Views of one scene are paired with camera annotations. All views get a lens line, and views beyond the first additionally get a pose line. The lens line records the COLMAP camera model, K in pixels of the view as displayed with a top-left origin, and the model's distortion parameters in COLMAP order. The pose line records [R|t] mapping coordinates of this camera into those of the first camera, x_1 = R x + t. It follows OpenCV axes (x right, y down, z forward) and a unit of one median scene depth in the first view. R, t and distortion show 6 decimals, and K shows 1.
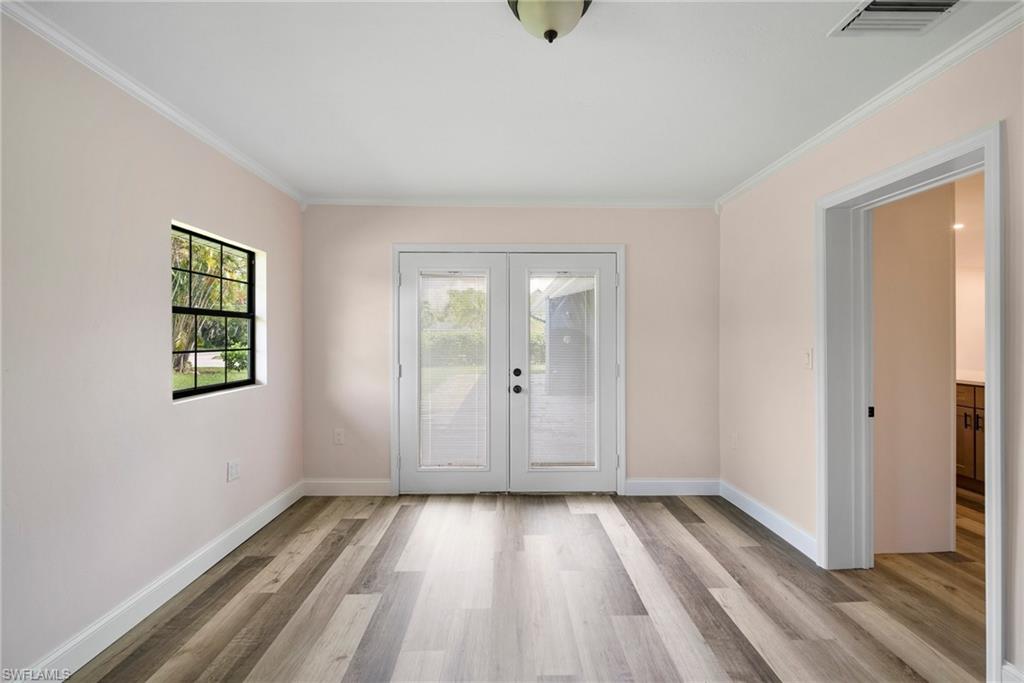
lens RADIAL K [[451.9, 0, 514.3], [0, 451.9, 340.2], [0, 0, 1]] dist [-0.014438, 0.004906]
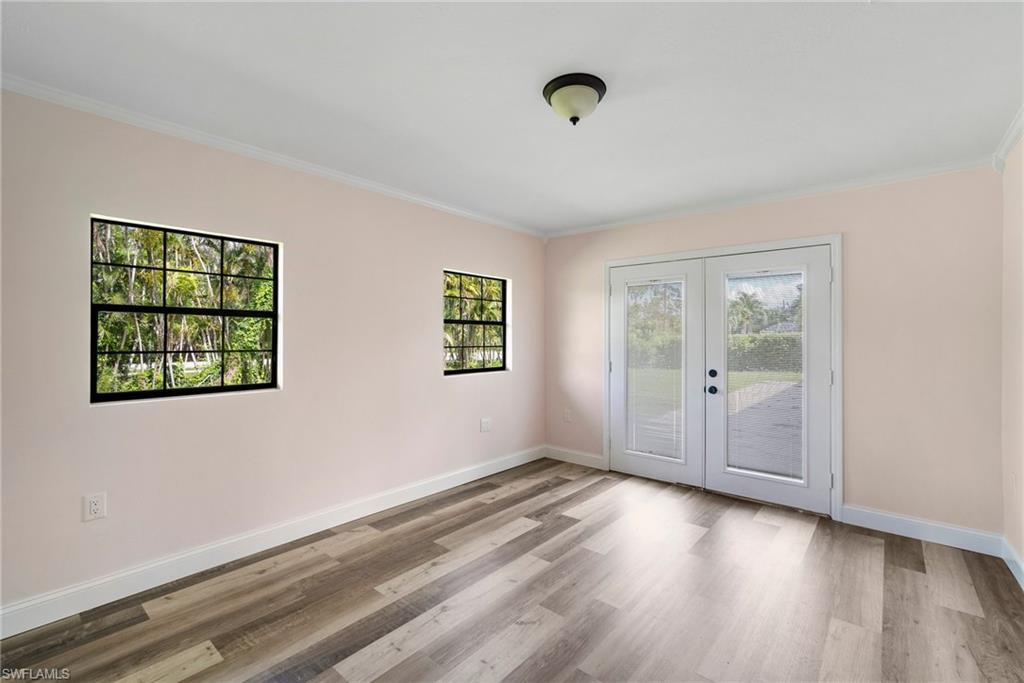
lens RADIAL K [[451.9, 0, 514.3], [0, 451.9, 340.2], [0, 0, 1]] dist [-0.014438, 0.004906]
pose [[0.749796, 0.006550, -0.661637, 0.360100], [-0.008528, 0.999964, 0.000234, -0.000098], [0.661614, 0.005467, 0.749825, -0.067772]]
